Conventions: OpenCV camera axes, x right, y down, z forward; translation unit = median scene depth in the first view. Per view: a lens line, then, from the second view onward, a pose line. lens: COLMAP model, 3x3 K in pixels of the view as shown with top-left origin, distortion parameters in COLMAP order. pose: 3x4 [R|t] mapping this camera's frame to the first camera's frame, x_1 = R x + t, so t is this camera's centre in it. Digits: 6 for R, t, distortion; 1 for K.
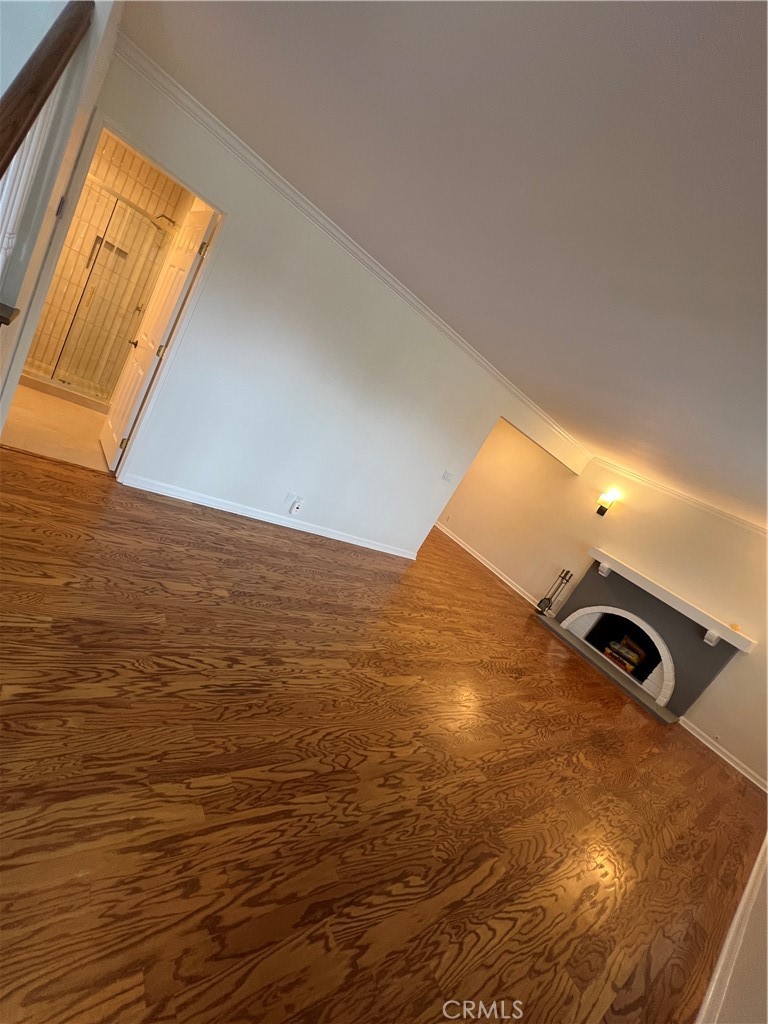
lens RADIAL K [[411.2, 0, 386.5], [0, 411.2, 515.4], [0, 0, 1]] dist [-0.001237, 0.000884]
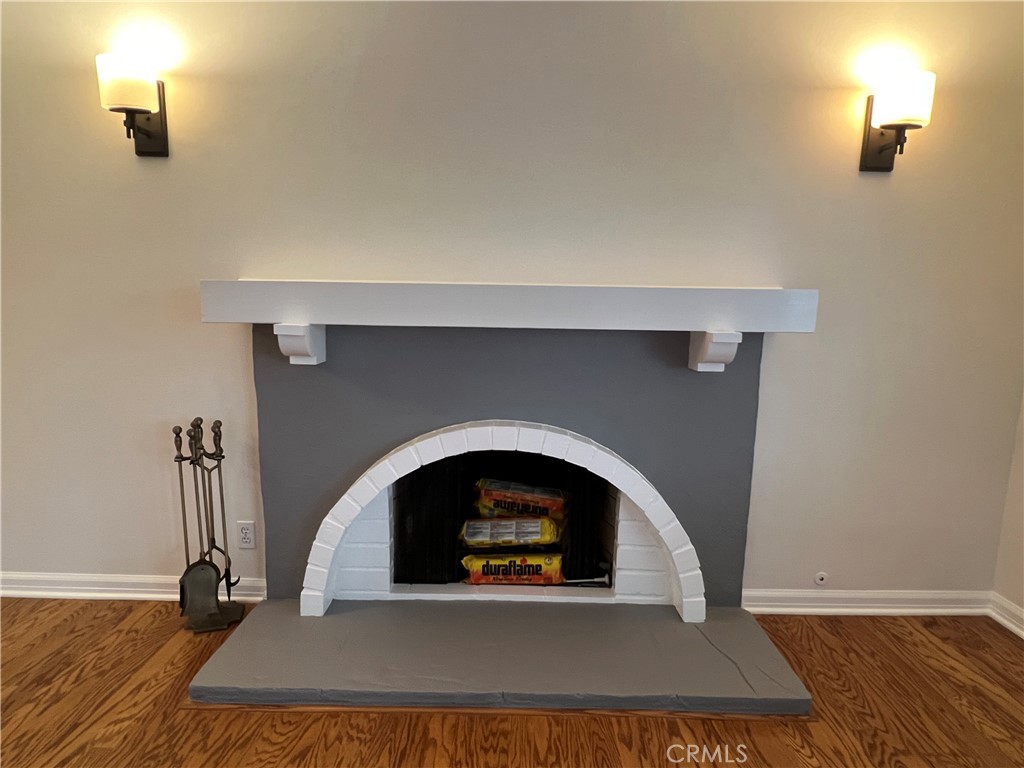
lens RADIAL K [[572.9, 0, 493.8], [0, 572.9, 385.8], [0, 0, 1]] dist [0.014800, -0.000060]
pose [[0.526020, -0.578465, 0.623443, 0.376908], [0.460758, 0.809989, 0.362796, 0.086039], [-0.714846, 0.096418, 0.692603, 0.715968]]
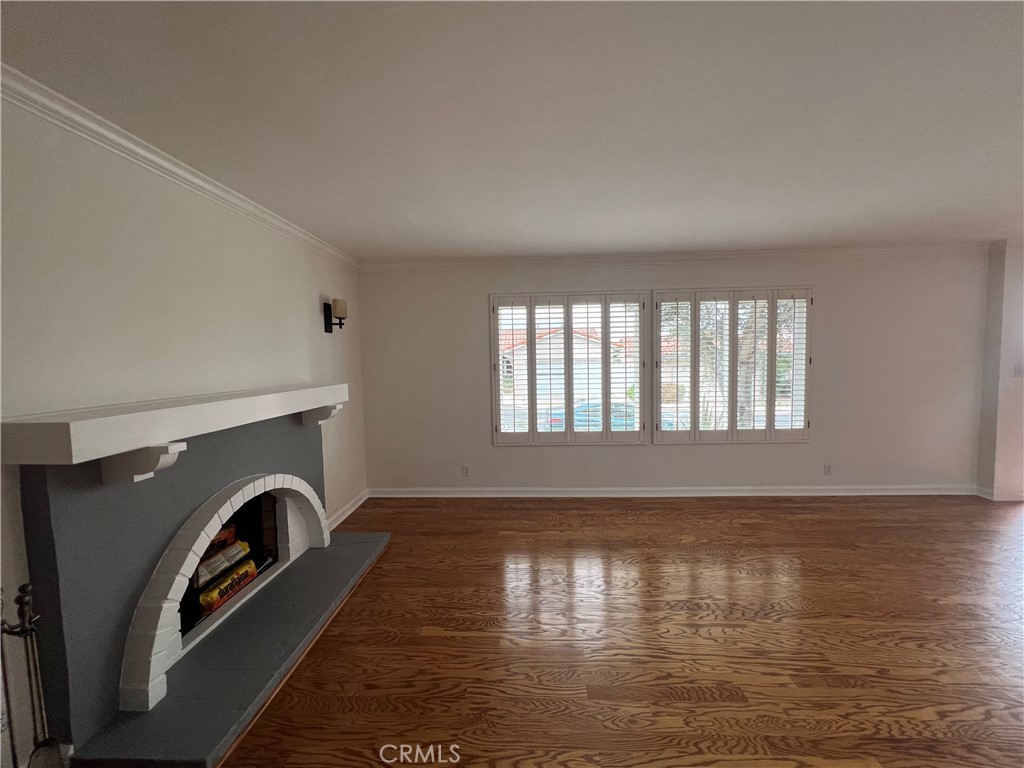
lens RADIAL K [[411.2, 0, 514.4], [0, 411.2, 385.3], [0, 0, 1]] dist [-0.001237, 0.000884]
pose [[-0.692321, -0.509986, 0.510496, 0.243077], [-0.205471, 0.817500, 0.538030, -0.119480], [-0.691718, 0.267597, -0.670759, 1.041511]]
